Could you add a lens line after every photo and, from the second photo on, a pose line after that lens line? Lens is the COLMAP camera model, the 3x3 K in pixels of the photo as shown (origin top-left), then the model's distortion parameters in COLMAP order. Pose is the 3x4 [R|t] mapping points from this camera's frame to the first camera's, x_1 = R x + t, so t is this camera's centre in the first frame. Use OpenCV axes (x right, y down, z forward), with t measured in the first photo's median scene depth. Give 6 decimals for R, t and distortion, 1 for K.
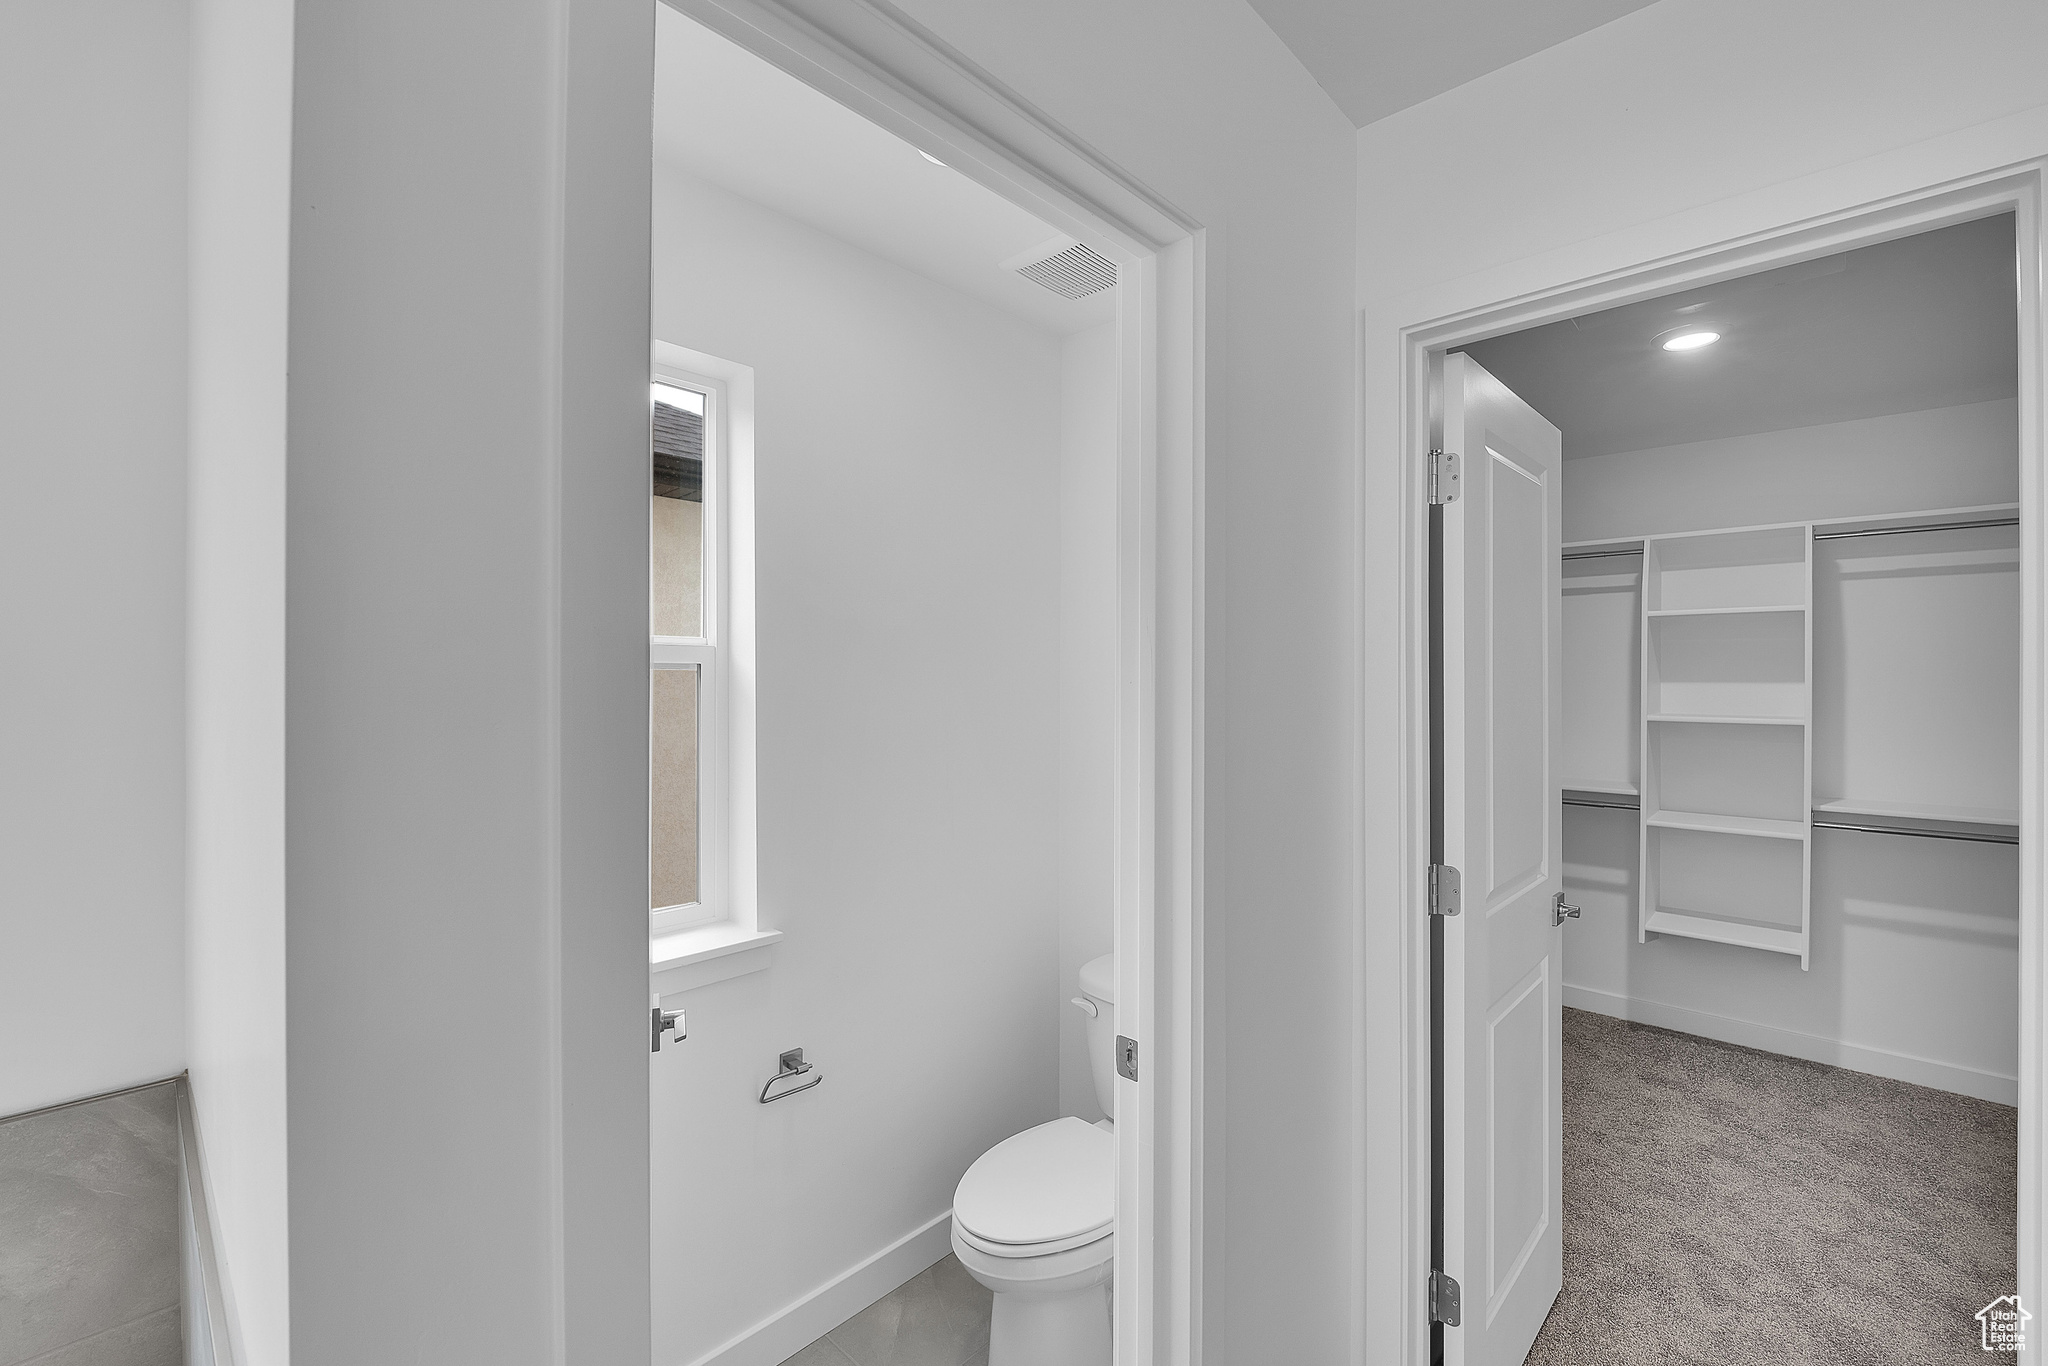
lens RADIAL K [[857.2, 0, 1029.0], [0, 857.2, 680.4], [0, 0, 1]] dist [-0.013334, 0.000288]
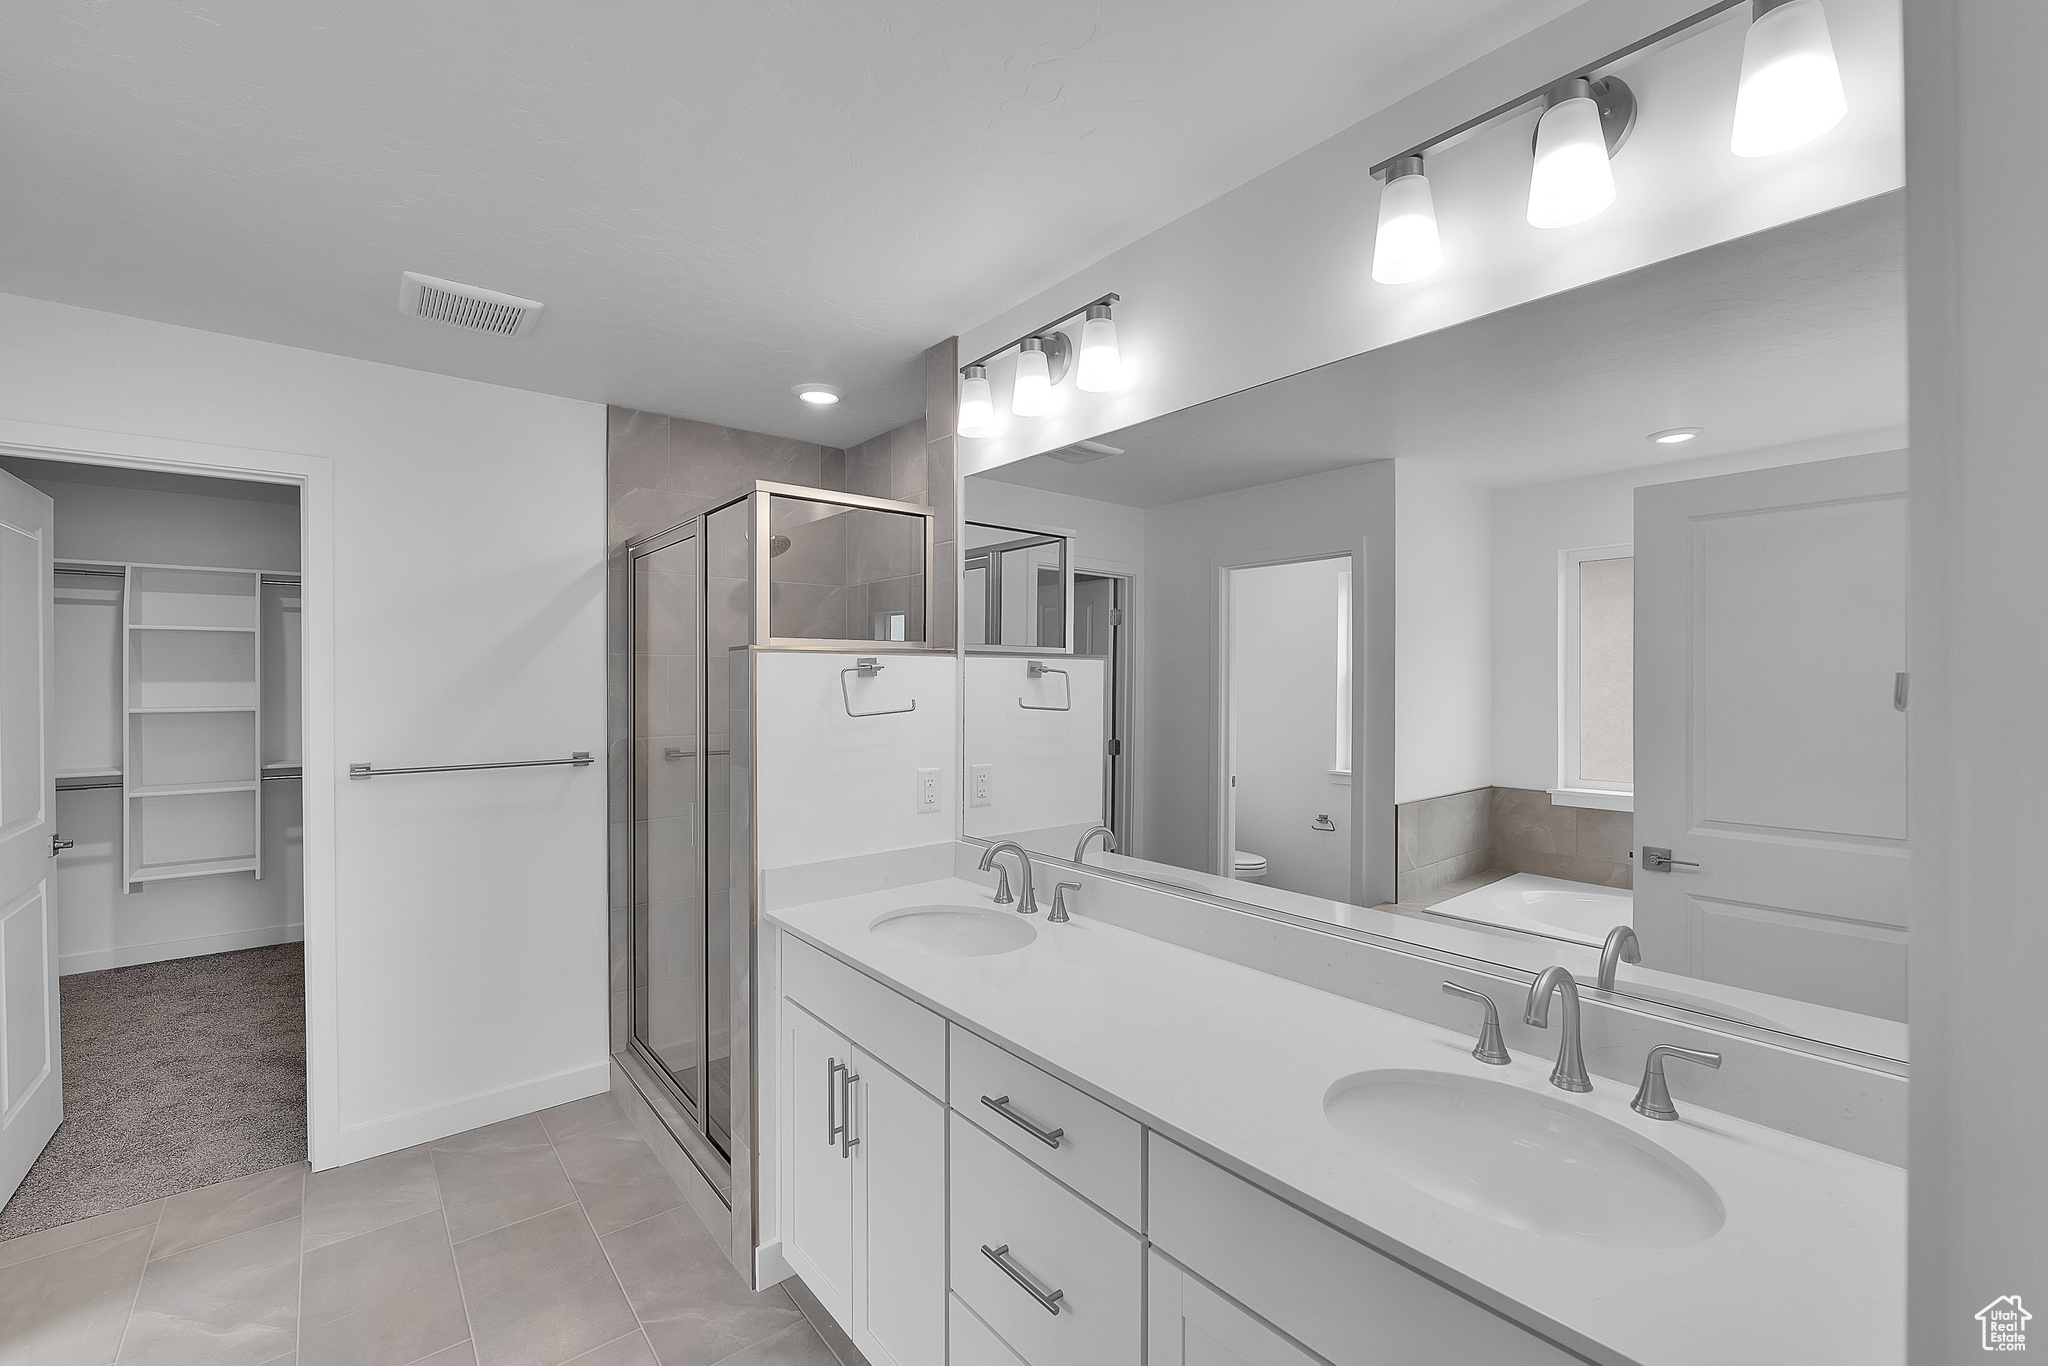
lens RADIAL K [[857.2, 0, 1029.0], [0, 857.2, 680.4], [0, 0, 1]] dist [-0.013334, 0.000288]
pose [[0.128257, -0.002505, 0.991738, -0.355773], [0.004217, 0.999989, 0.001980, 0.002697], [-0.991732, 0.003929, 0.128266, -0.501255]]
